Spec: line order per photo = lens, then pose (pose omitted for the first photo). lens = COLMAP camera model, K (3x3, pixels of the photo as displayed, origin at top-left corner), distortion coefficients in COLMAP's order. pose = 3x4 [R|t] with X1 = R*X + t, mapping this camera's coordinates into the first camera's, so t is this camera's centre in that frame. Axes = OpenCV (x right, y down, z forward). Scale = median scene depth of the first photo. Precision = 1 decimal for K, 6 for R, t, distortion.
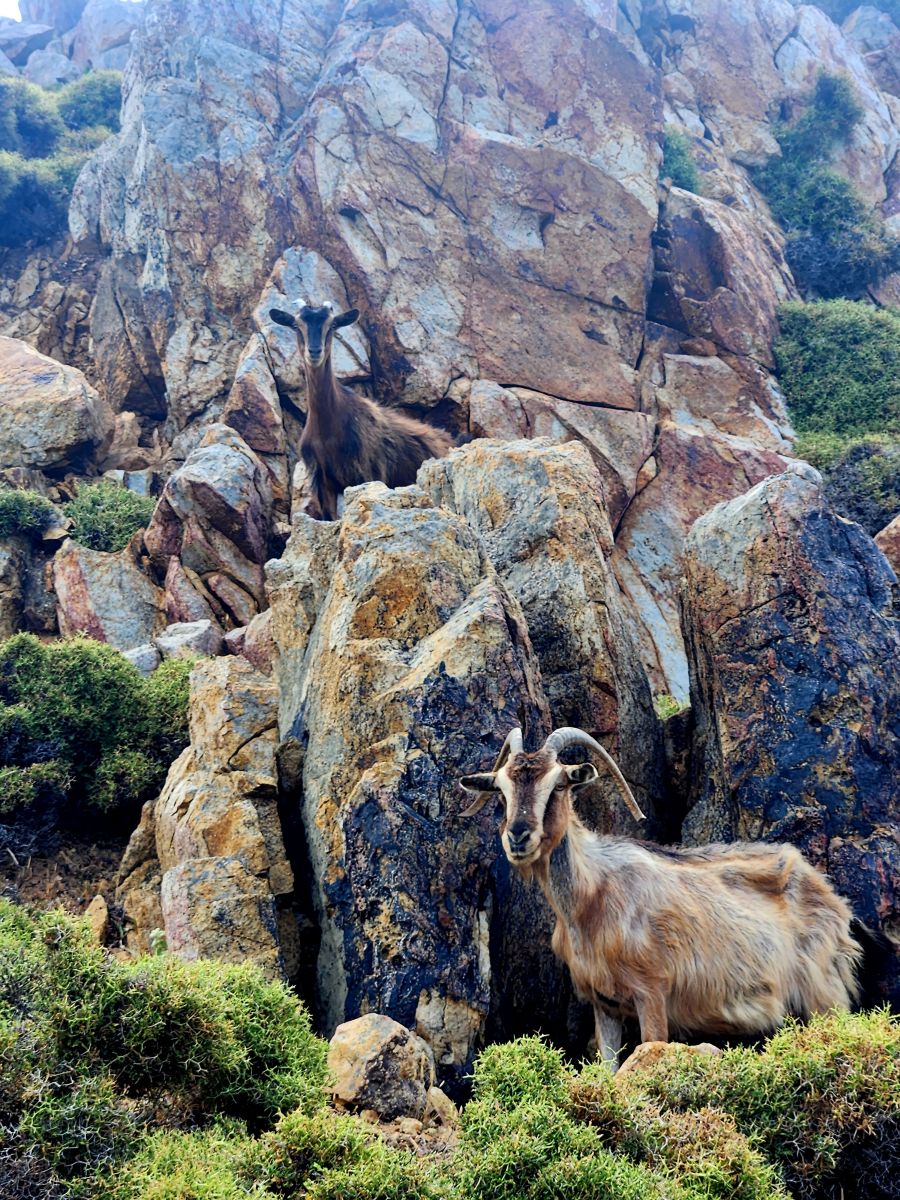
lens RADIAL K [[2913.6, 0, 450.6], [0, 2913.6, 574.8], [0, 0, 1]] dist [-0.857895, 11.164509]
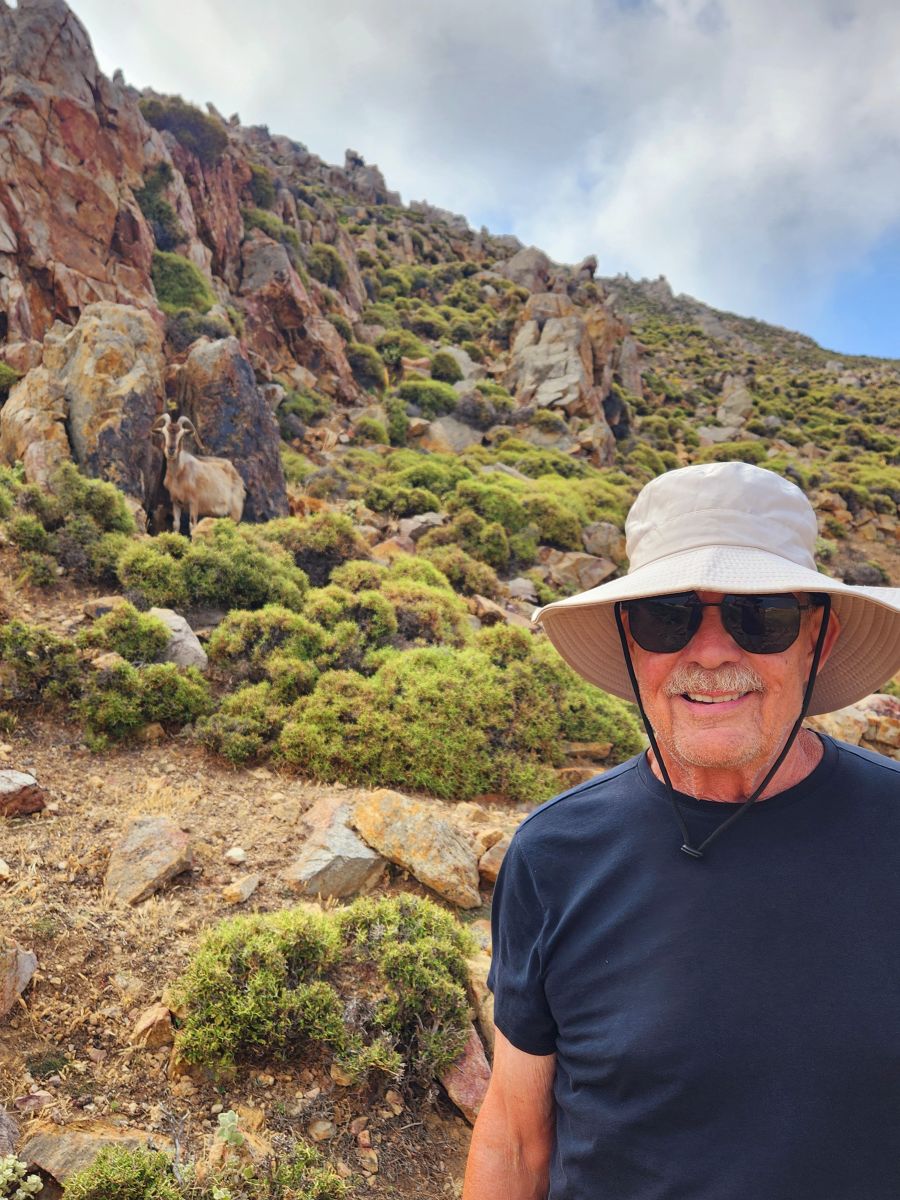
lens RADIAL K [[1056.8, 0, 450.0], [0, 1056.8, 600.0], [0, 0, 1]] dist [0.066289, -0.128644]
pose [[0.853640, 0.056139, 0.517830, -0.178490], [-0.178646, 0.965427, 0.189833, -0.016423], [-0.489270, -0.254558, 0.834156, -0.106983]]
